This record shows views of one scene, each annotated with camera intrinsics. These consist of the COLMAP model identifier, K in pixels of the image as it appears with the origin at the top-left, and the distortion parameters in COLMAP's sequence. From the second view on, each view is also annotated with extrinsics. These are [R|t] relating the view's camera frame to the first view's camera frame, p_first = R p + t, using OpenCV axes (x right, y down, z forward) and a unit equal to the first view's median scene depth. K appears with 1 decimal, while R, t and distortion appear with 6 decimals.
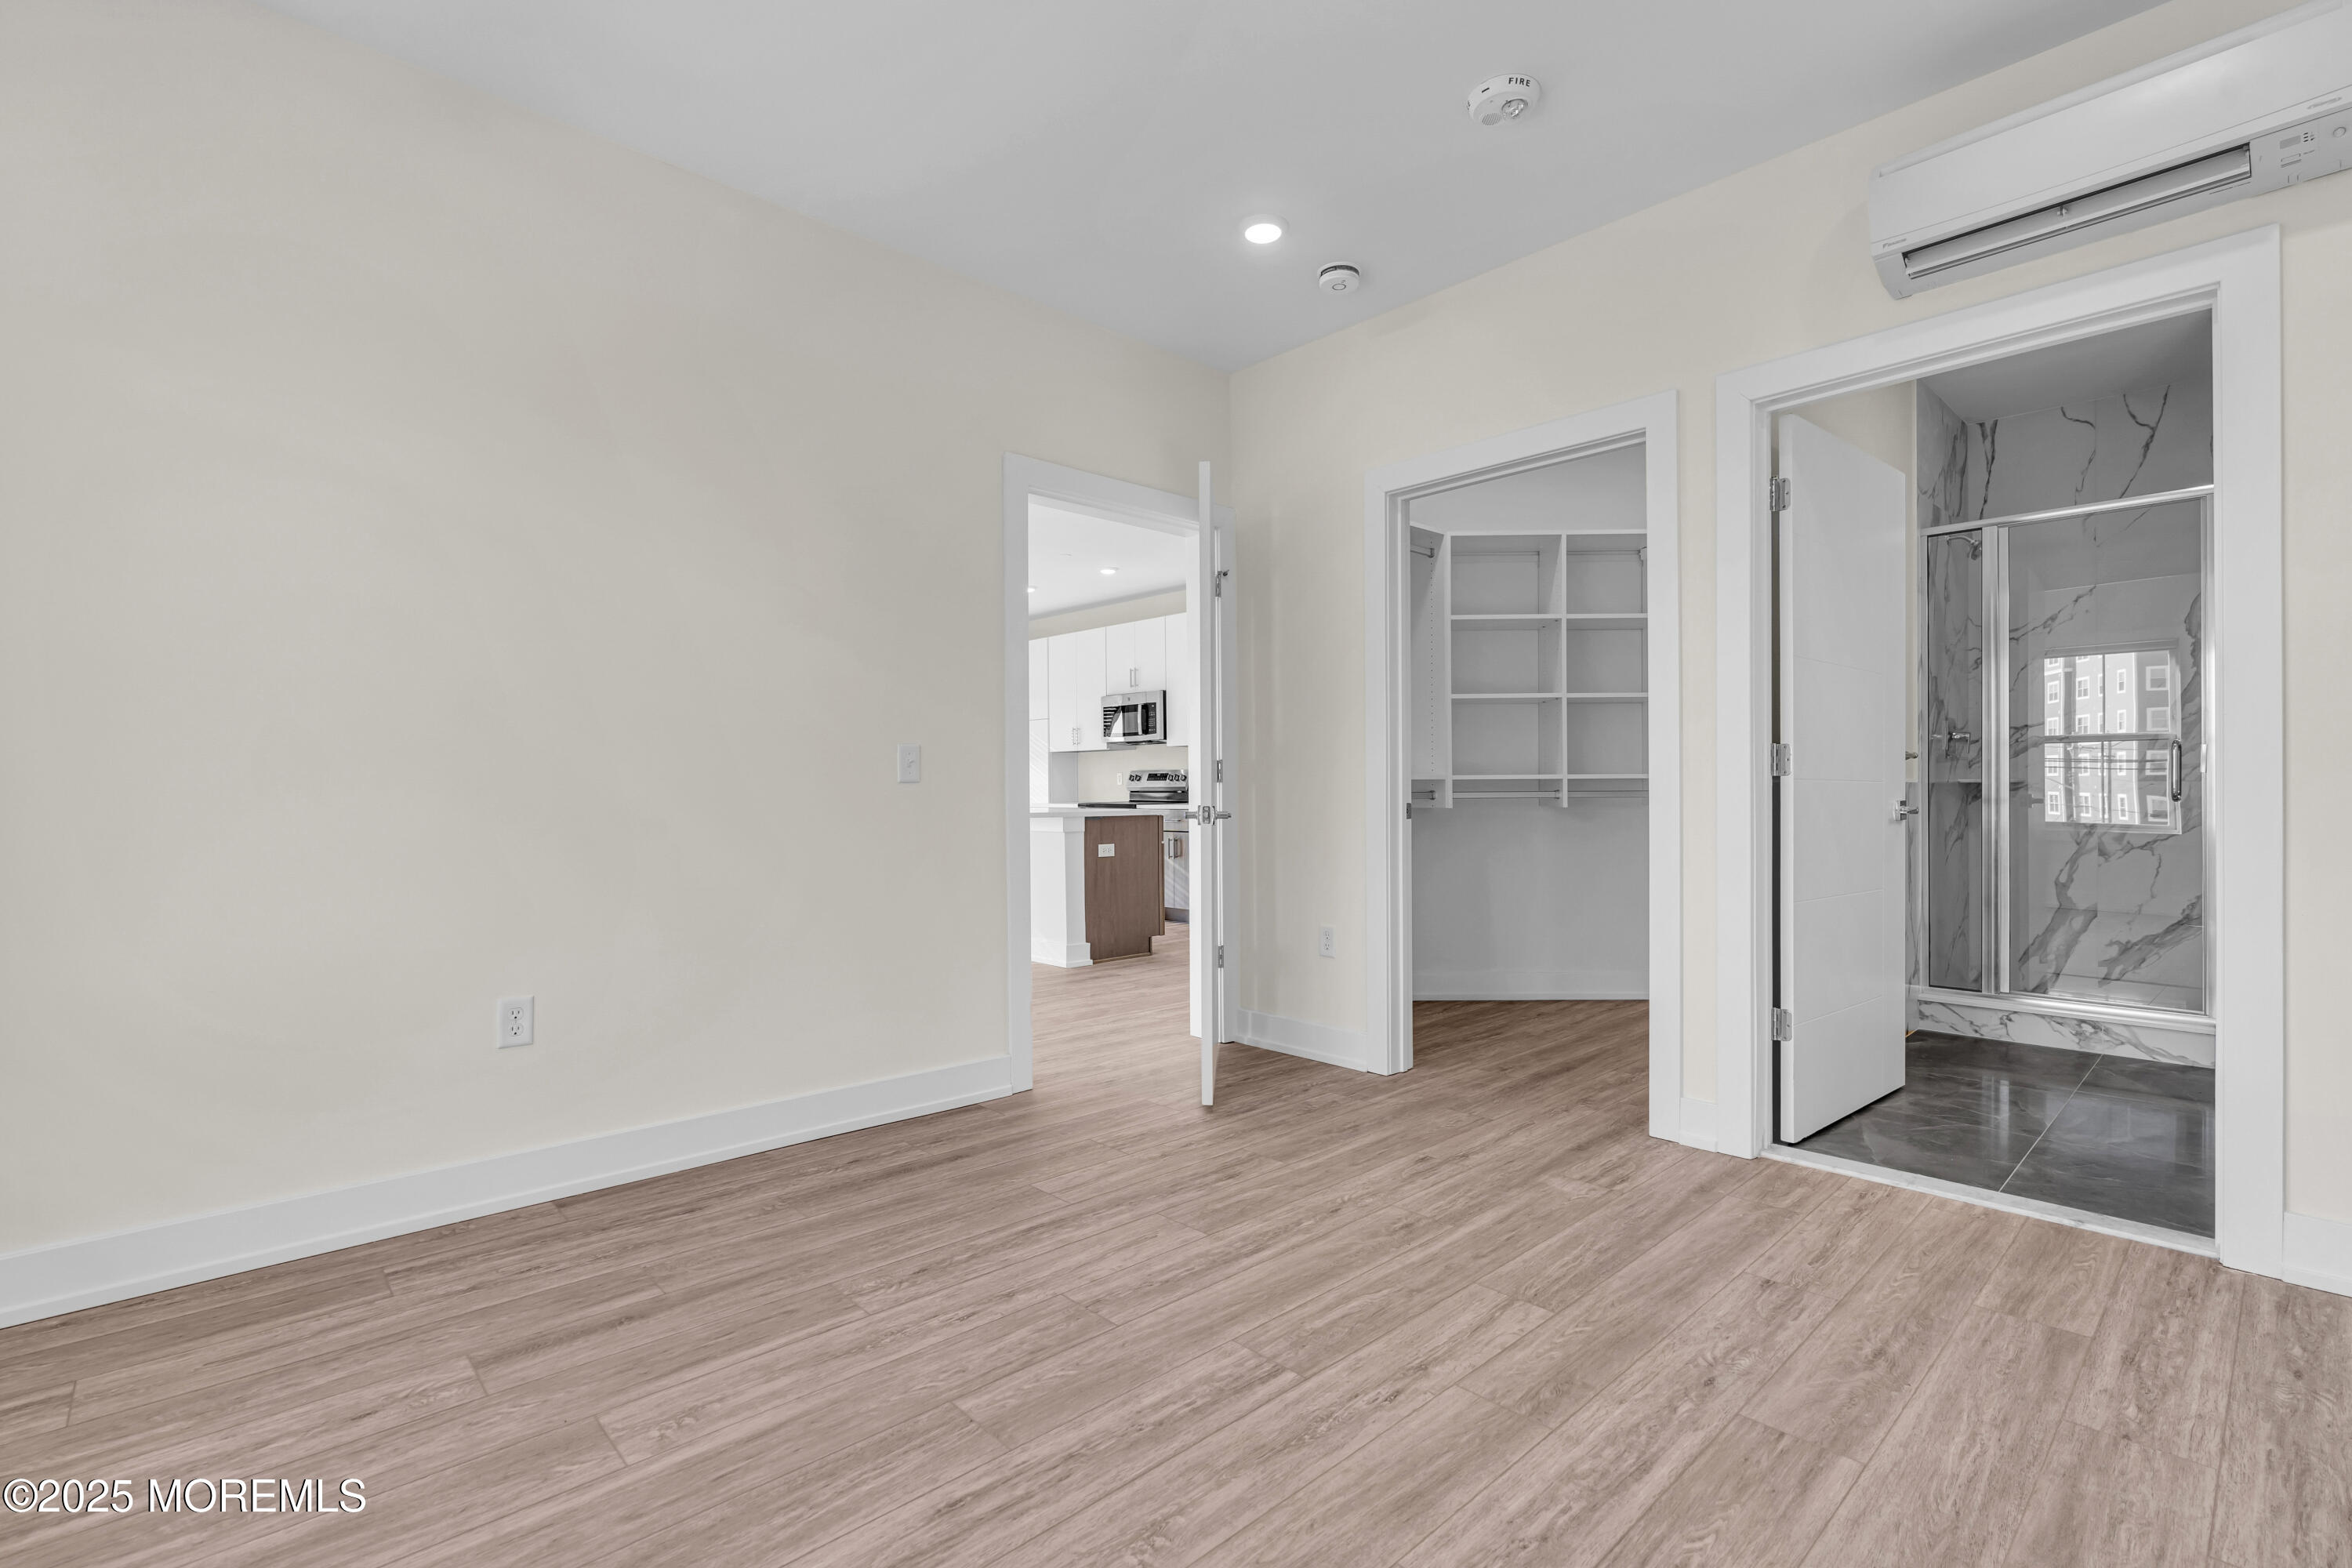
lens RADIAL K [[1060.2, 0, 1188.4], [0, 1060.2, 774.3], [0, 0, 1]] dist [-0.010504, 0.004368]
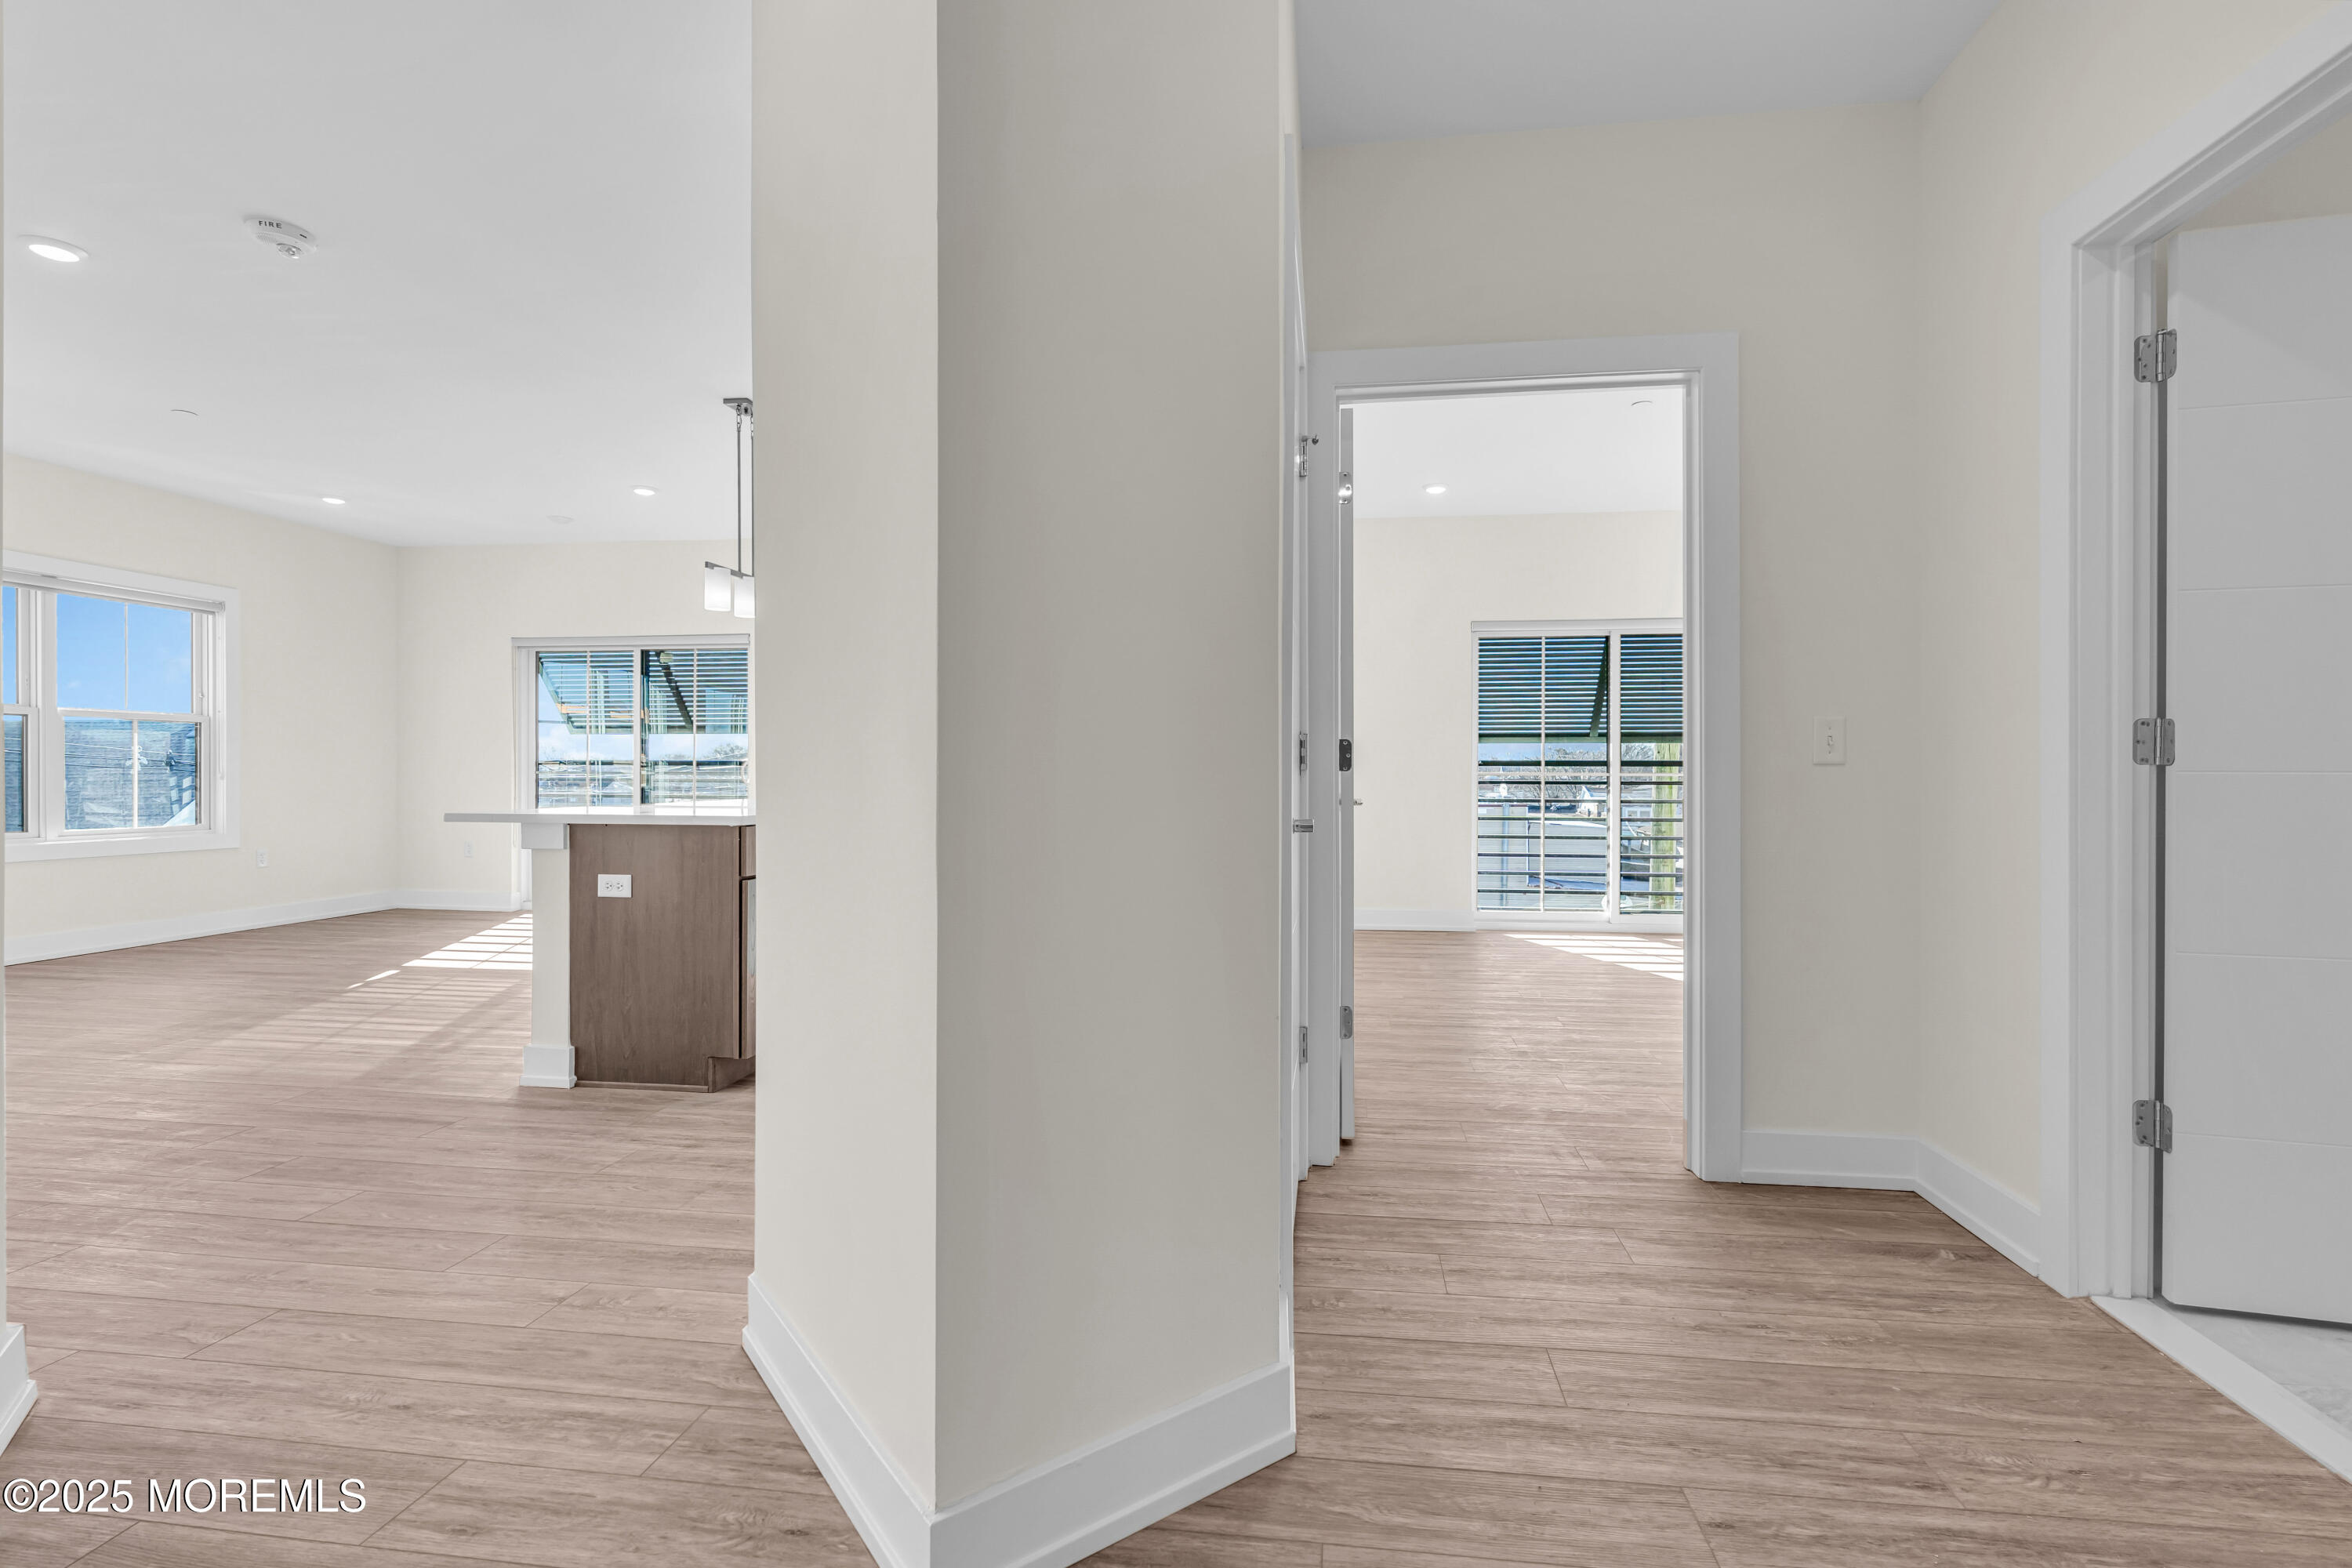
lens RADIAL K [[1075.4, 0, 1189.5], [0, 1075.4, 777.8], [0, 0, 1]] dist [-0.012969, 0.006058]
pose [[0.635583, 0.008386, -0.771987, 0.401099], [0.006015, 0.999857, 0.015813, 0.006260], [0.772009, -0.014694, 0.635441, 0.634155]]
